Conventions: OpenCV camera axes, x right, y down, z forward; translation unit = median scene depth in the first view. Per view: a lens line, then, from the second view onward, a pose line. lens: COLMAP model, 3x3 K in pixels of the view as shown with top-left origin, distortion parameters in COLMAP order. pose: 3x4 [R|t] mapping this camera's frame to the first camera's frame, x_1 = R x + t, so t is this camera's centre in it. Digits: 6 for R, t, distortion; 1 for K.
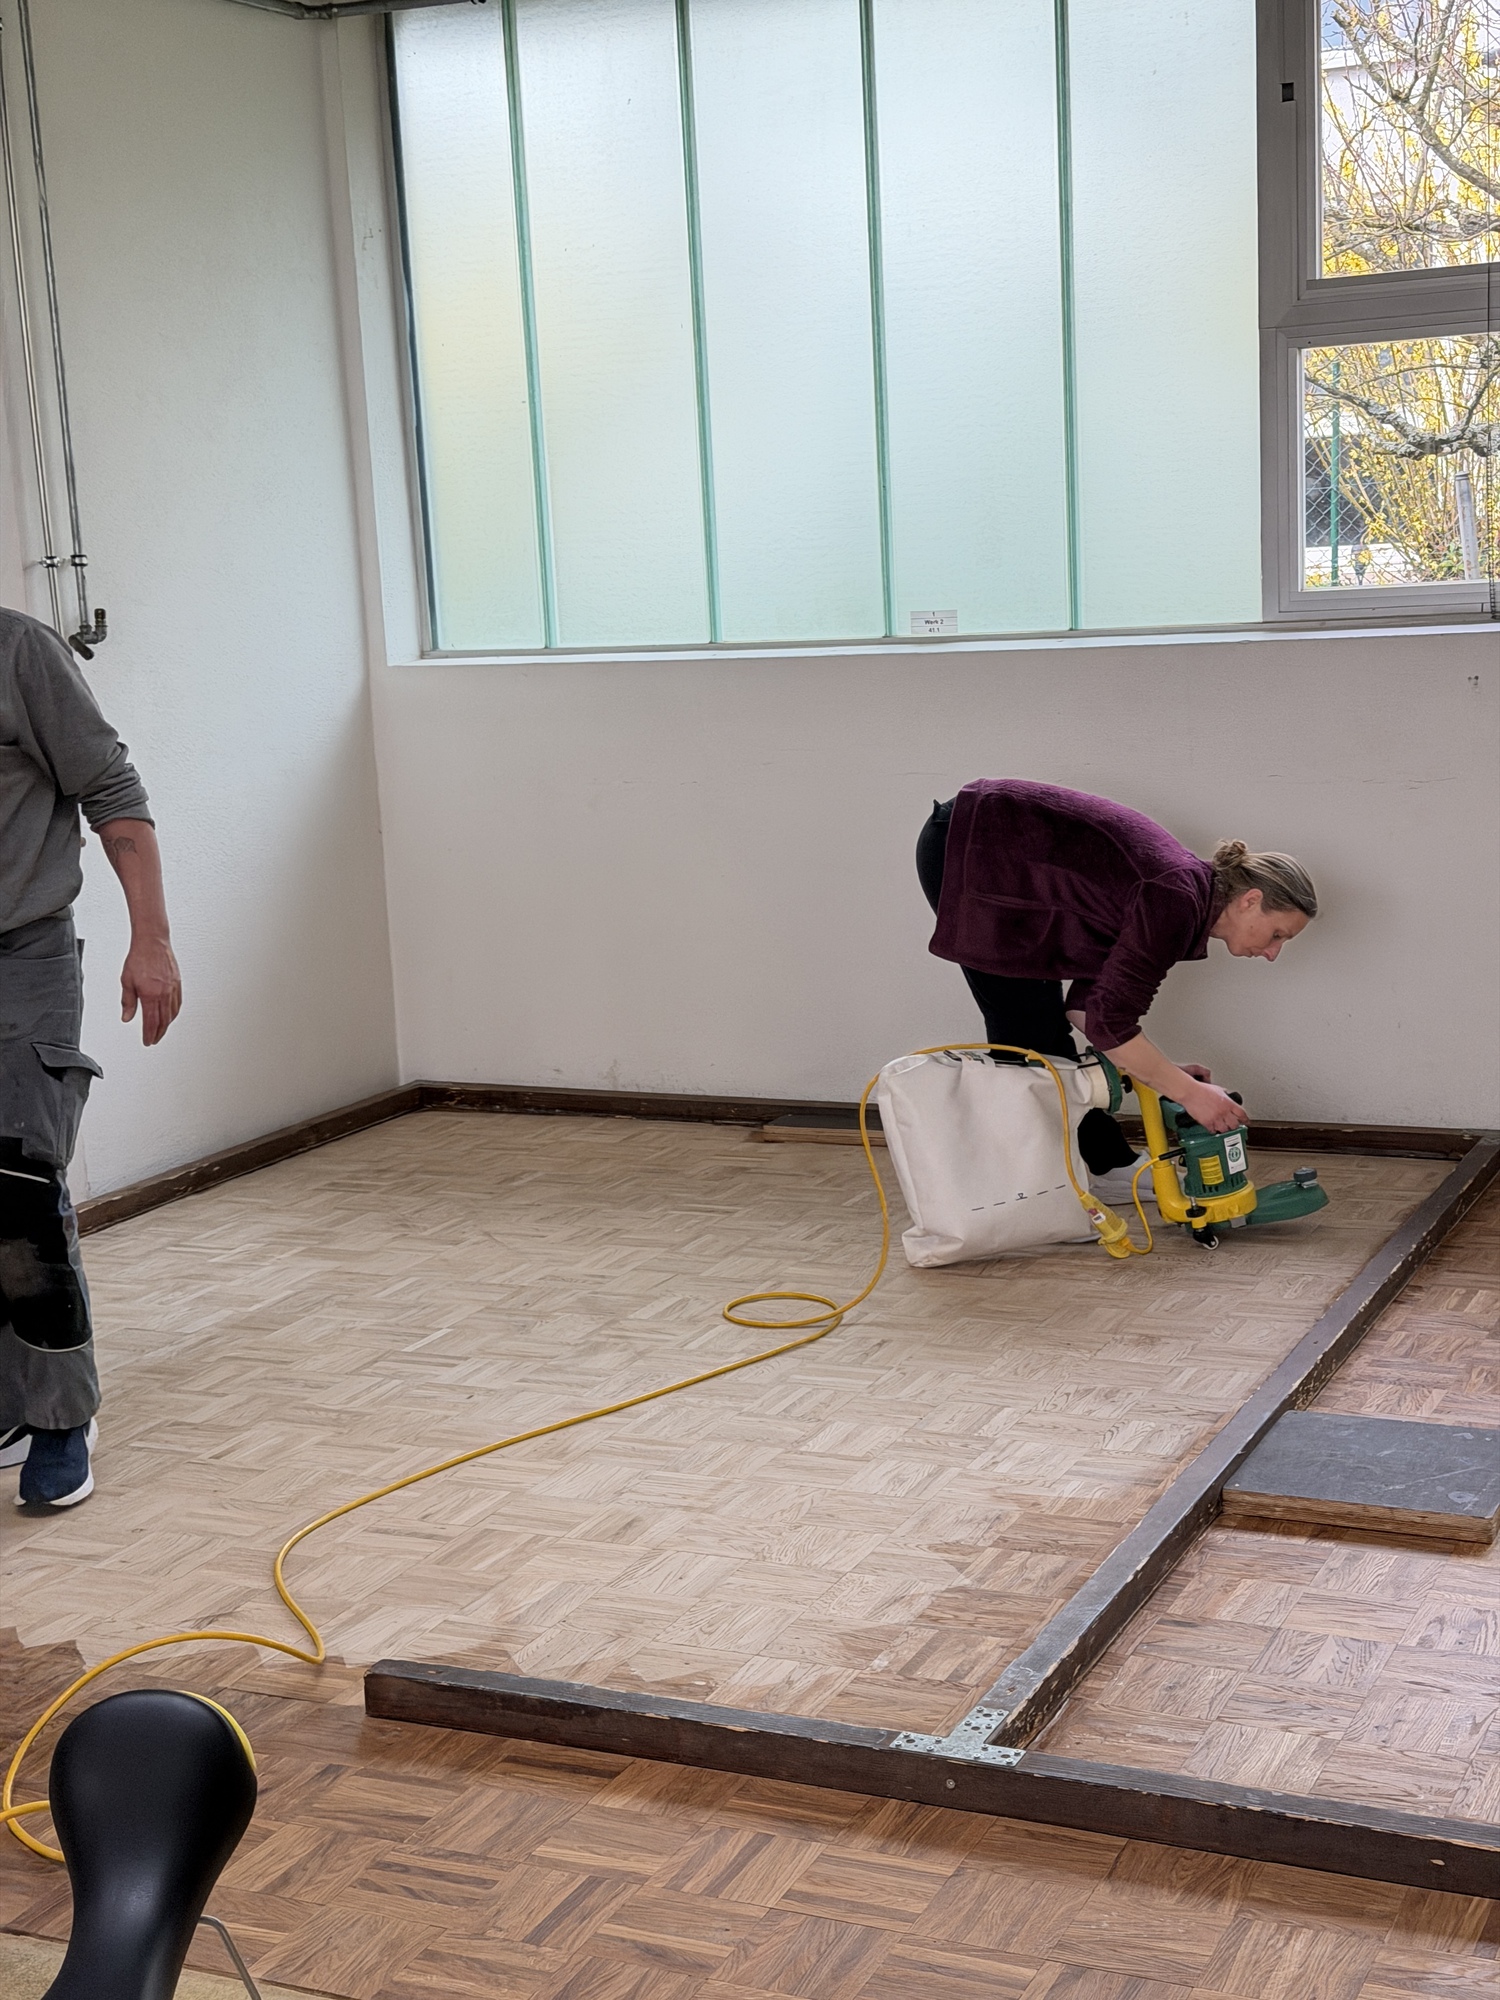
lens RADIAL K [[2817.9, 0, 750.0], [0, 2817.9, 1000.0], [0, 0, 1]] dist [0.162577, -0.012345]
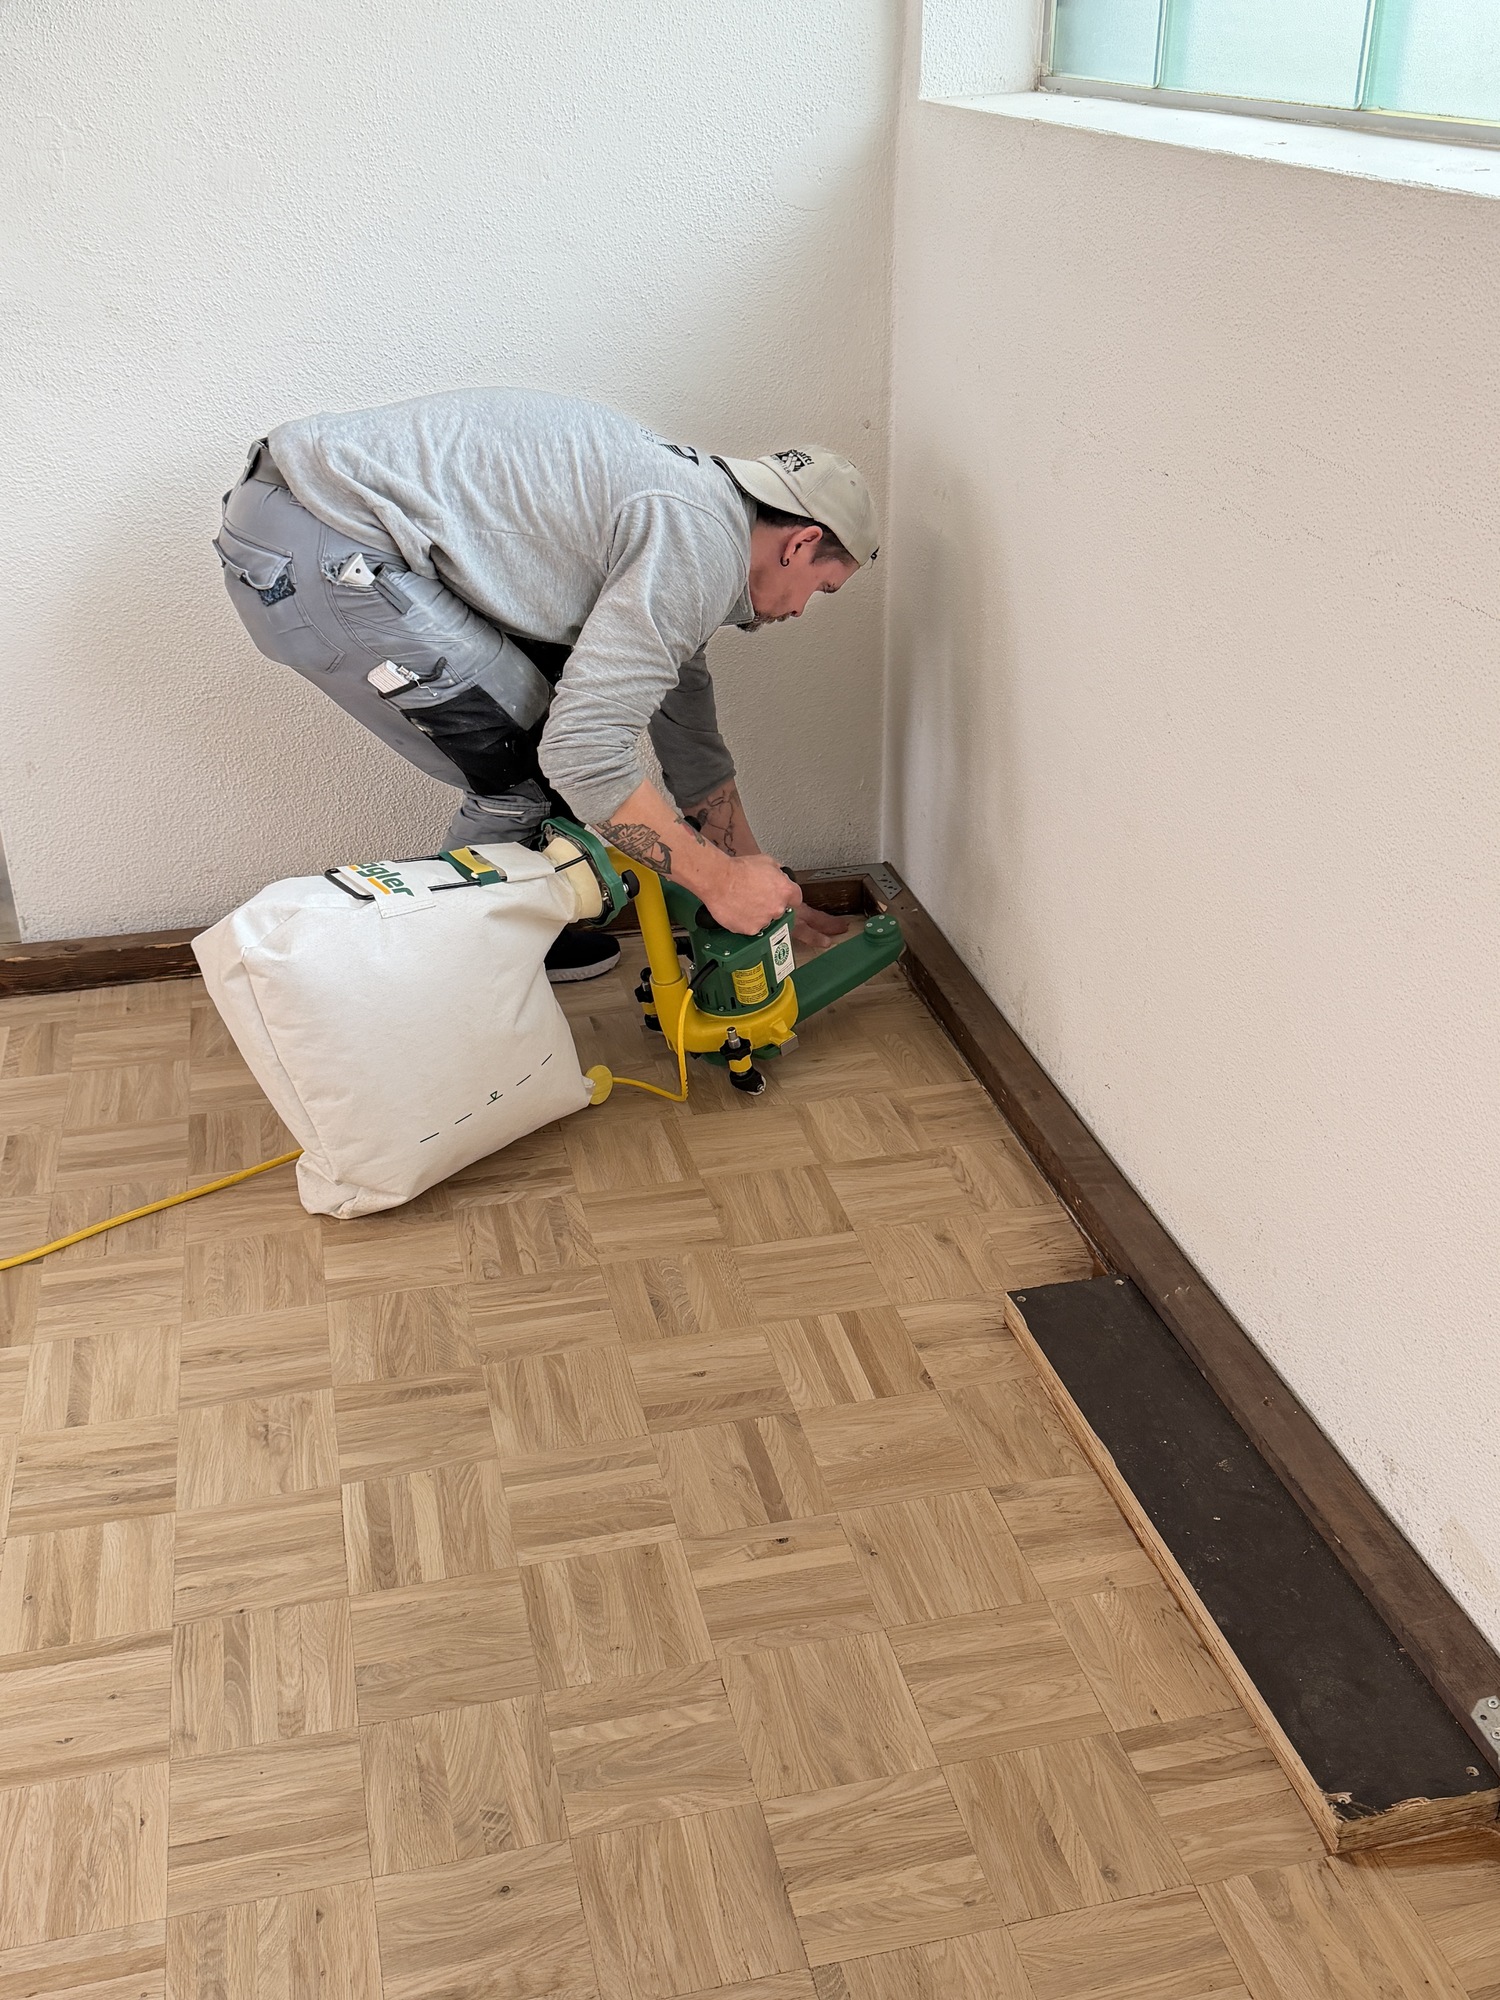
lens RADIAL K [[1950.2, 0, 751.3], [0, 1950.2, 1002.2], [0, 0, 1]] dist [0.060523, -0.000839]
pose [[0.625111, 0.402808, -0.668567, 0.185376], [-0.158247, 0.904164, 0.396793, -0.125626], [0.764326, -0.142241, 0.628946, 0.851210]]
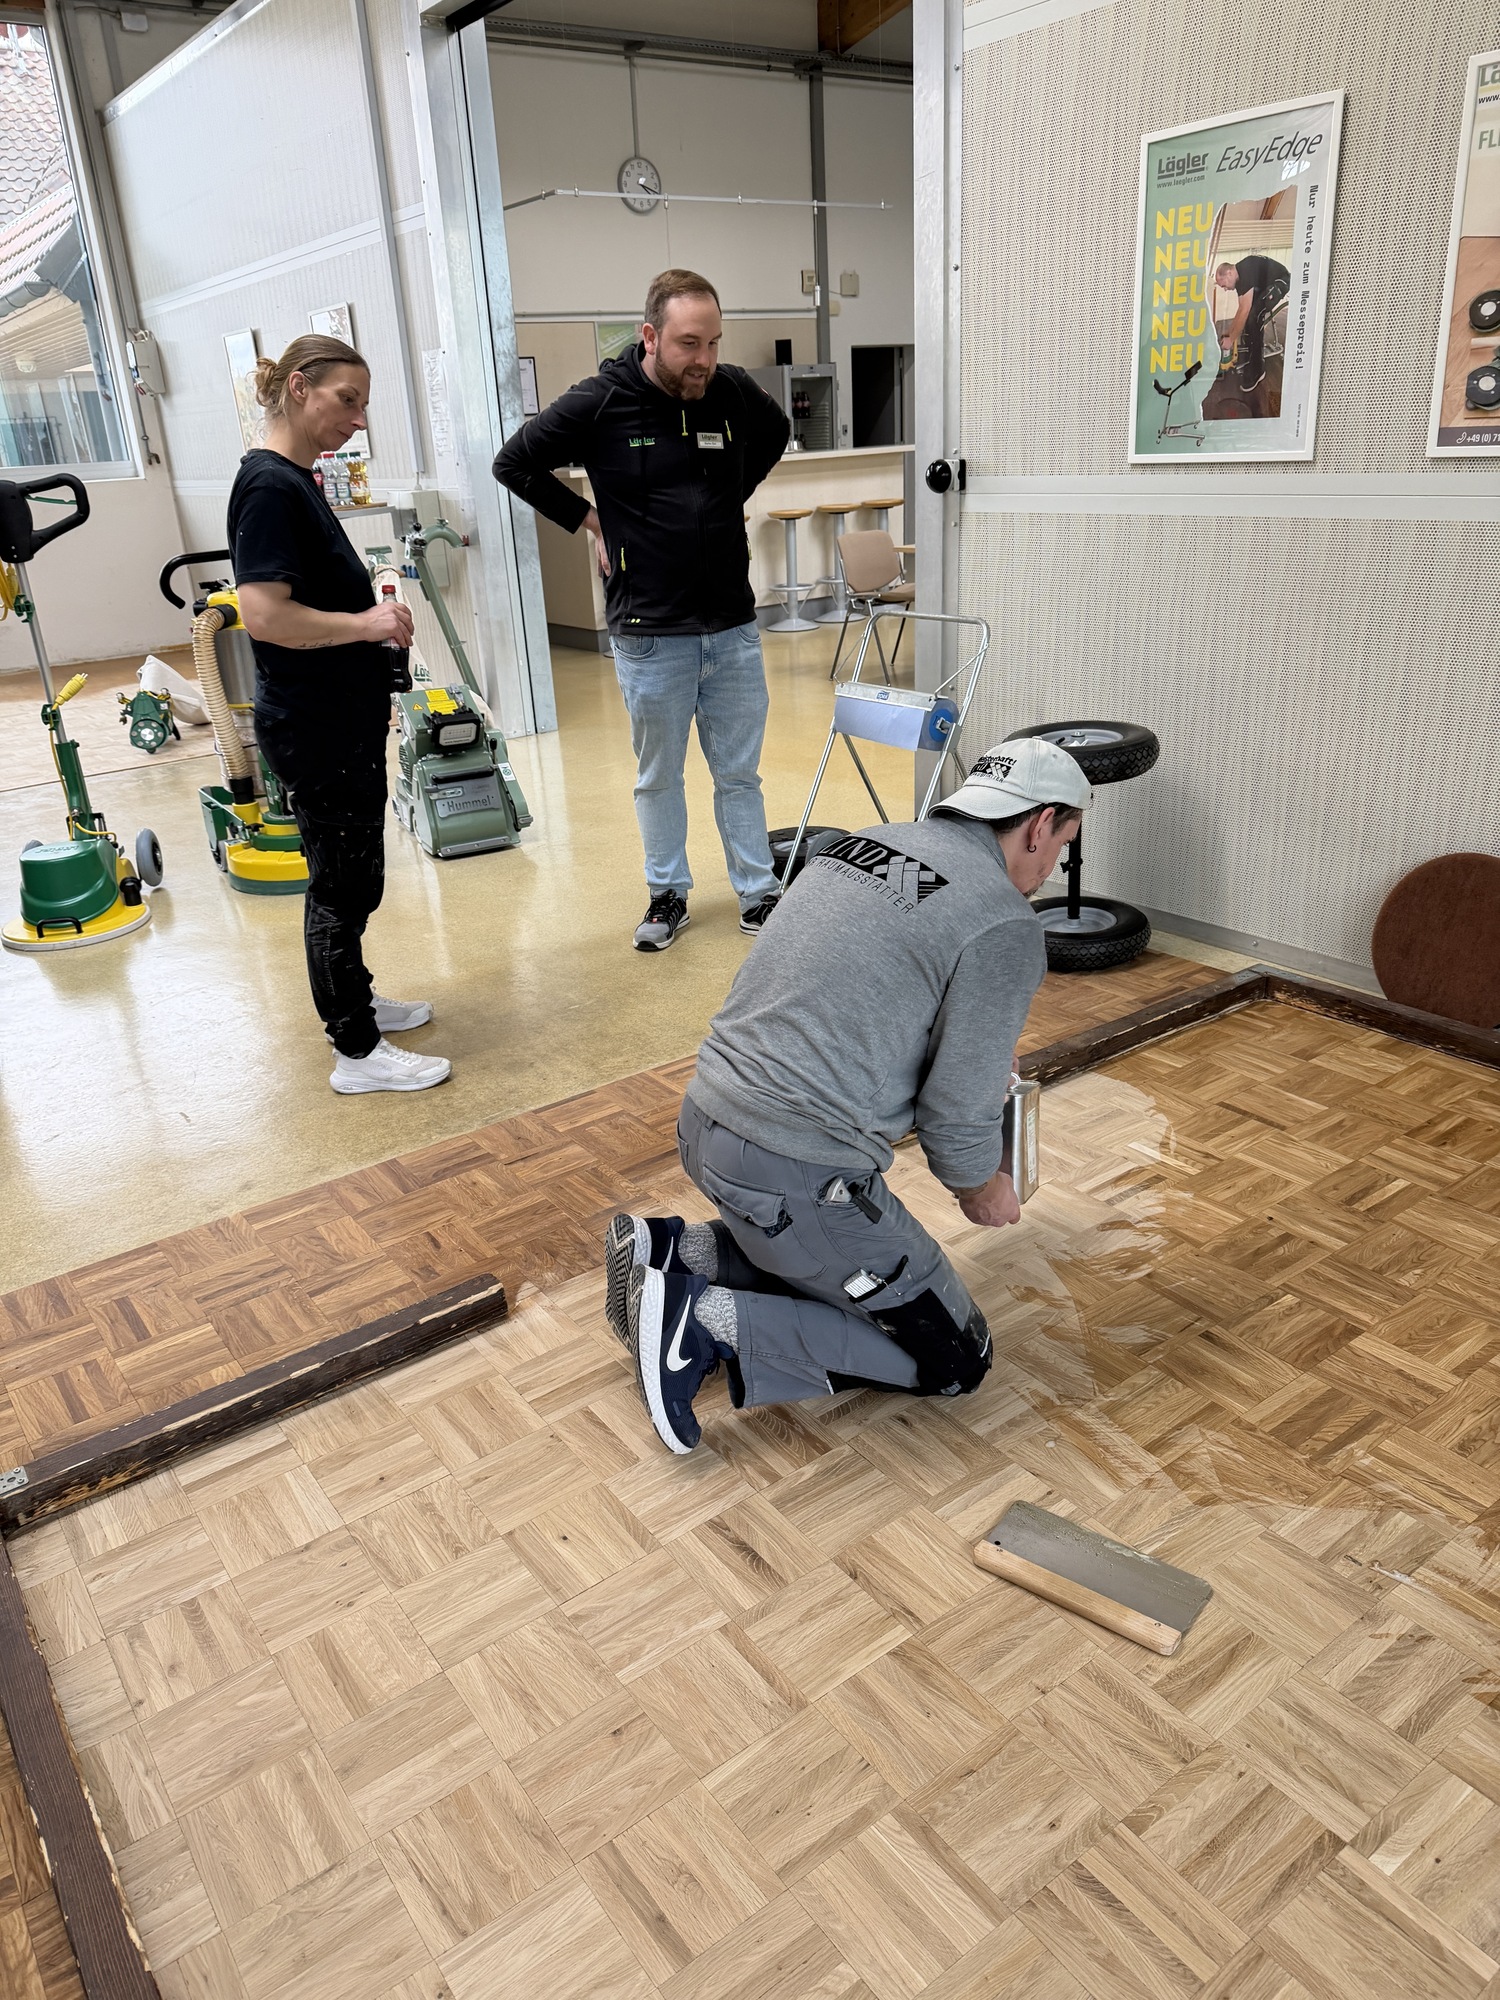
lens RADIAL K [[1413.8, 0, 734.1], [0, 1413.8, 1008.5], [0, 0, 1]] dist [0.015626, -0.022995]
pose [[-0.481098, 0.405062, -0.777476, 0.151696], [-0.061853, 0.868961, 0.491000, -0.111625], [0.874482, 0.284308, -0.393001, 0.757169]]
